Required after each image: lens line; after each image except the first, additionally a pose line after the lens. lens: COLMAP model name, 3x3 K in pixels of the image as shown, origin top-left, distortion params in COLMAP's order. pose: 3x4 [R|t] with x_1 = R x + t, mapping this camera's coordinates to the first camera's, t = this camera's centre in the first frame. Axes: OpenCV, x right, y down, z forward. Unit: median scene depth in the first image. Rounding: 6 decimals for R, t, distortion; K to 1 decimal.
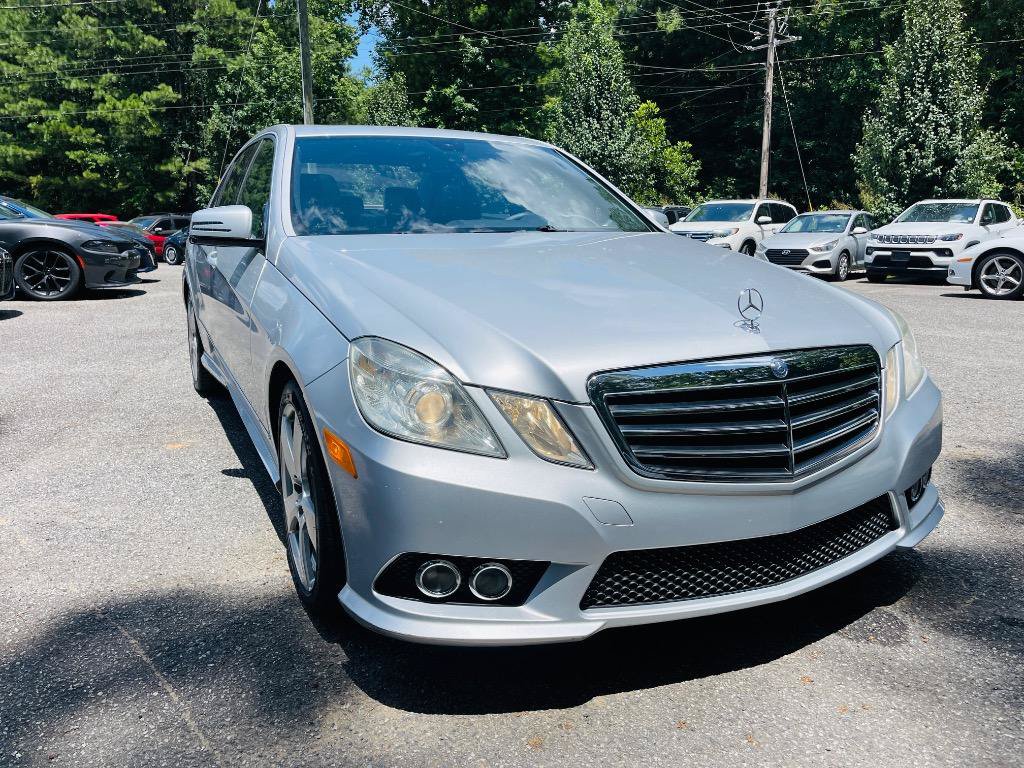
lens RADIAL K [[788.1, 0, 509.5], [0, 788.1, 375.6], [0, 0, 1]] dist [0.073162, -0.093752]
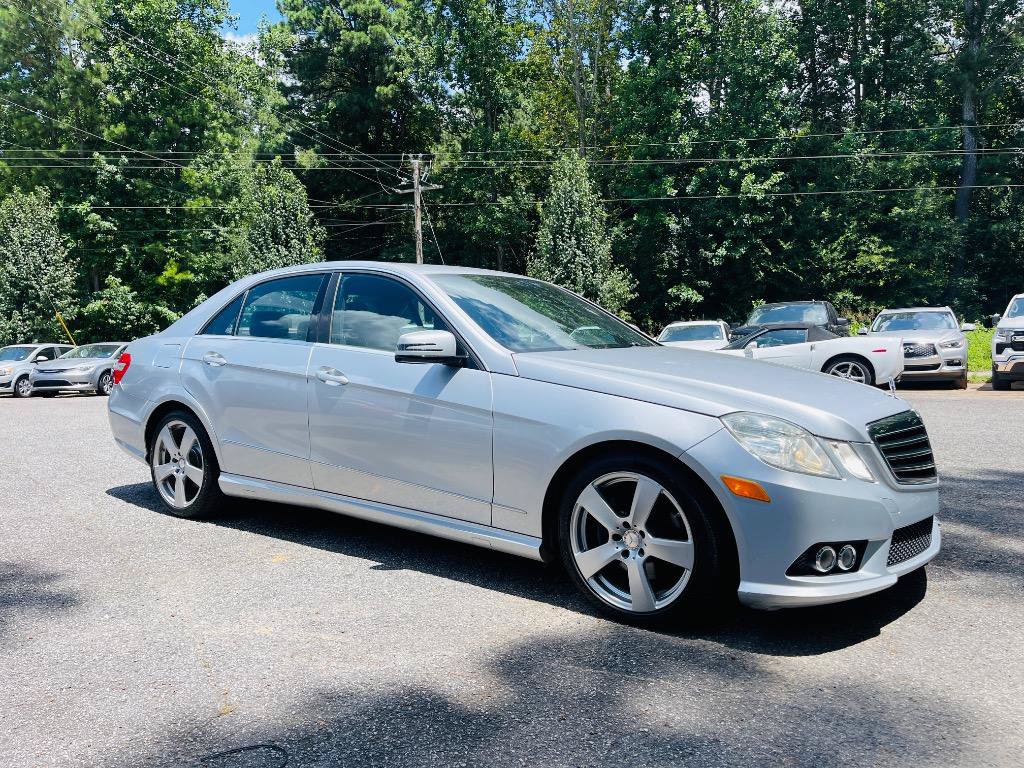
lens RADIAL K [[788.1, 0, 515.5], [0, 788.1, 385.4], [0, 0, 1]] dist [0.073162, -0.093752]
pose [[0.885630, -0.039324, 0.462724, -0.108656], [0.103369, 0.988104, -0.113869, 0.002477], [-0.452741, 0.148677, 0.879159, -0.013188]]
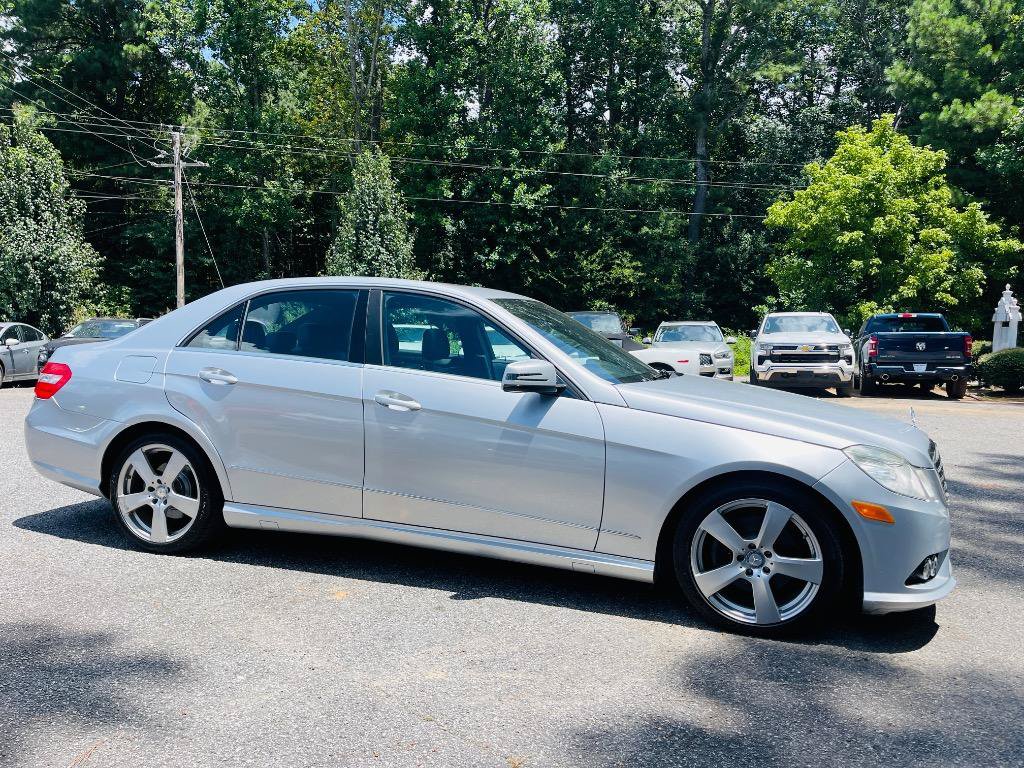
lens RADIAL K [[788.1, 0, 517.4], [0, 788.1, 385.7], [0, 0, 1]] dist [0.073162, -0.093752]
pose [[0.689603, -0.033833, 0.723397, -0.169918], [0.120738, 0.990299, -0.068781, -0.012927], [-0.714052, 0.134773, 0.686998, 0.026589]]
